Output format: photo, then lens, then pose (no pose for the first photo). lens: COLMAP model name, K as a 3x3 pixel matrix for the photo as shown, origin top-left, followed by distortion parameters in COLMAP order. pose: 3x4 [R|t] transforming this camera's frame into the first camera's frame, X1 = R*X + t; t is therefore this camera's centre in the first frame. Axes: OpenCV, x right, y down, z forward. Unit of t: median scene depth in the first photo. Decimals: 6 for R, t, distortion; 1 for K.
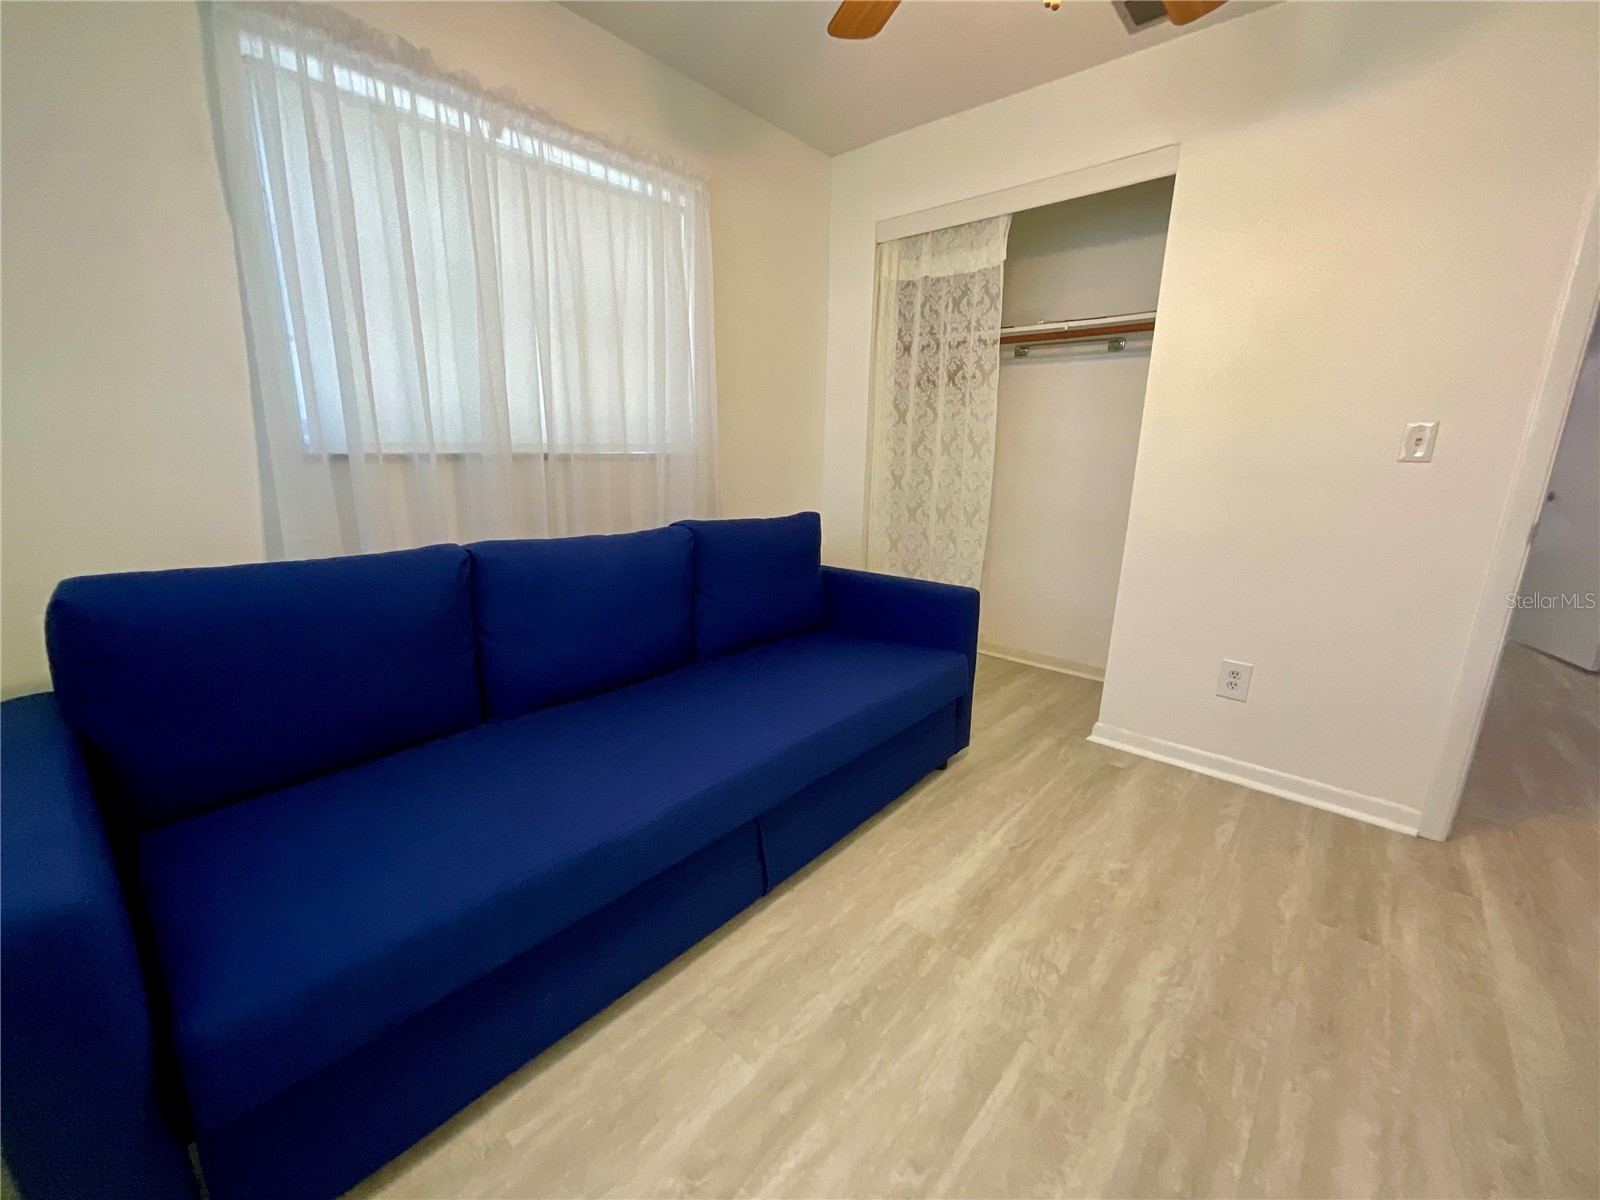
lens RADIAL K [[646.6, 0, 799.4], [0, 646.6, 603.6], [0, 0, 1]] dist [-0.023722, 0.000964]
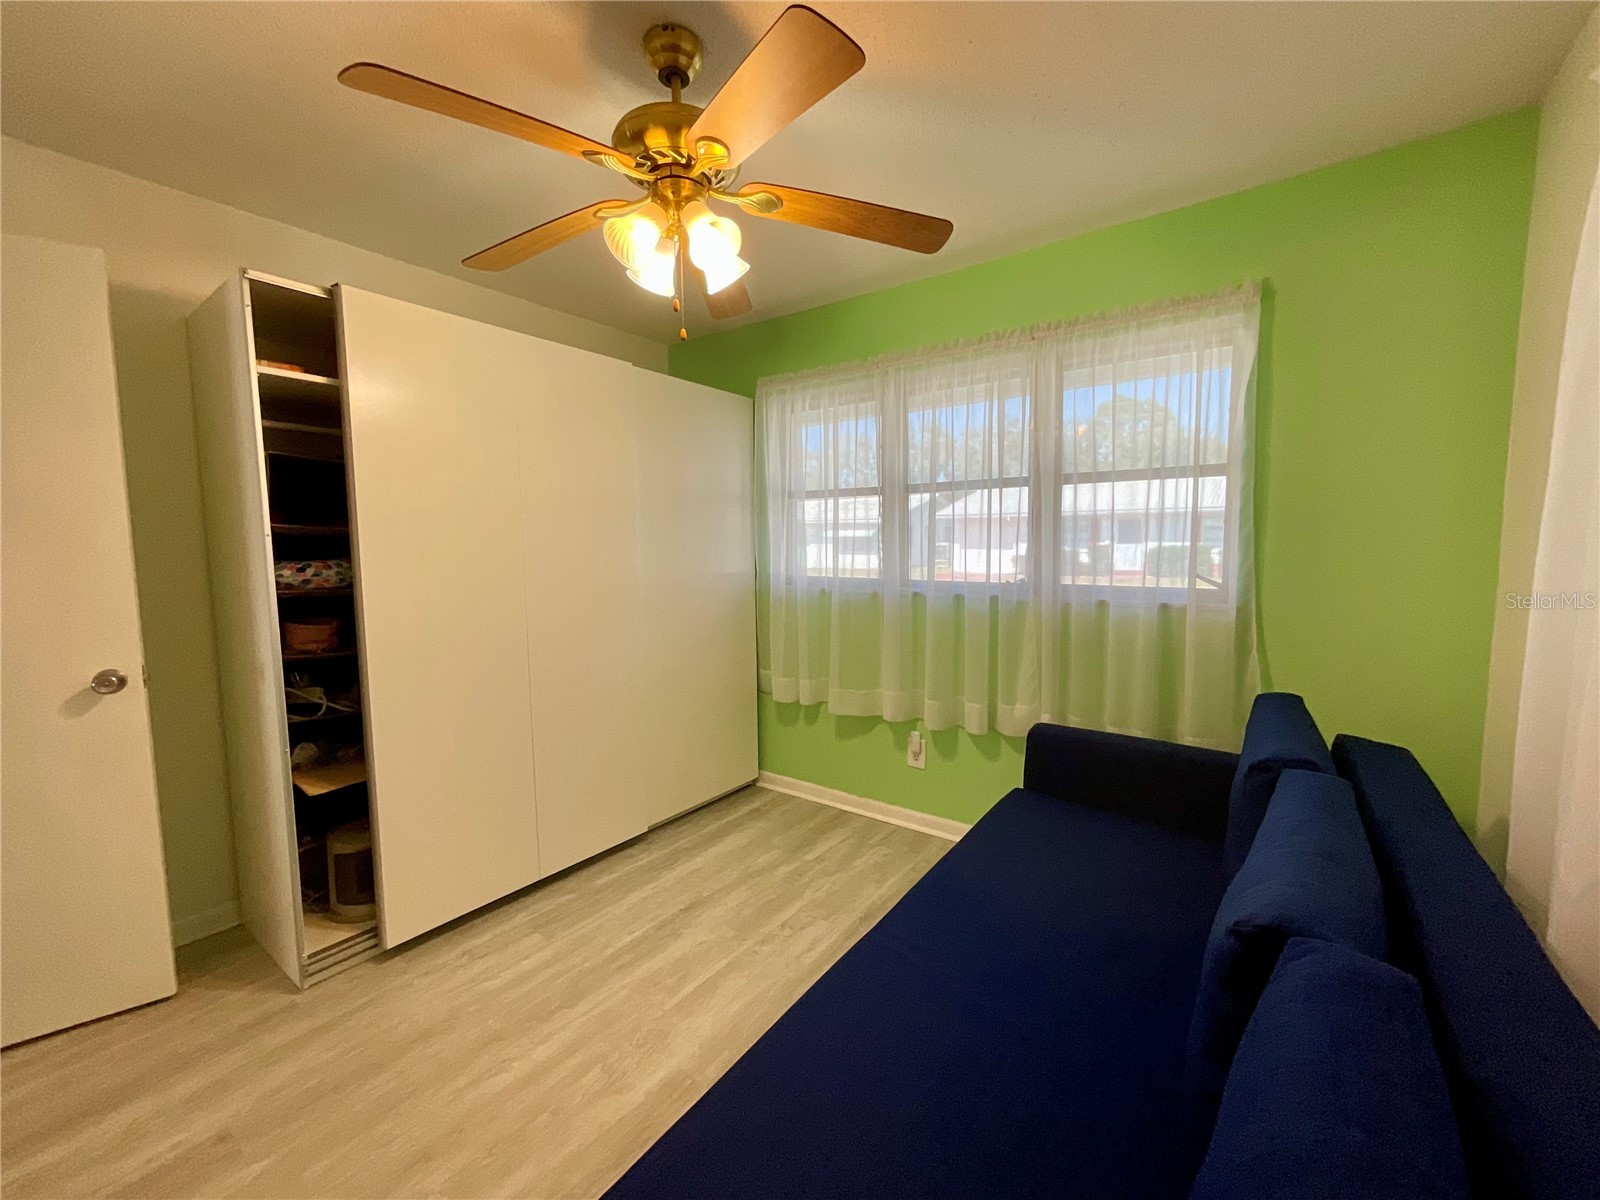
lens RADIAL K [[646.6, 0, 796.6], [0, 646.6, 604.1], [0, 0, 1]] dist [-0.023722, 0.000964]
pose [[-0.995762, 0.007117, -0.091688, 0.180983], [-0.020886, 0.953447, 0.300837, -0.575680], [0.089561, 0.301477, -0.949258, 2.000237]]
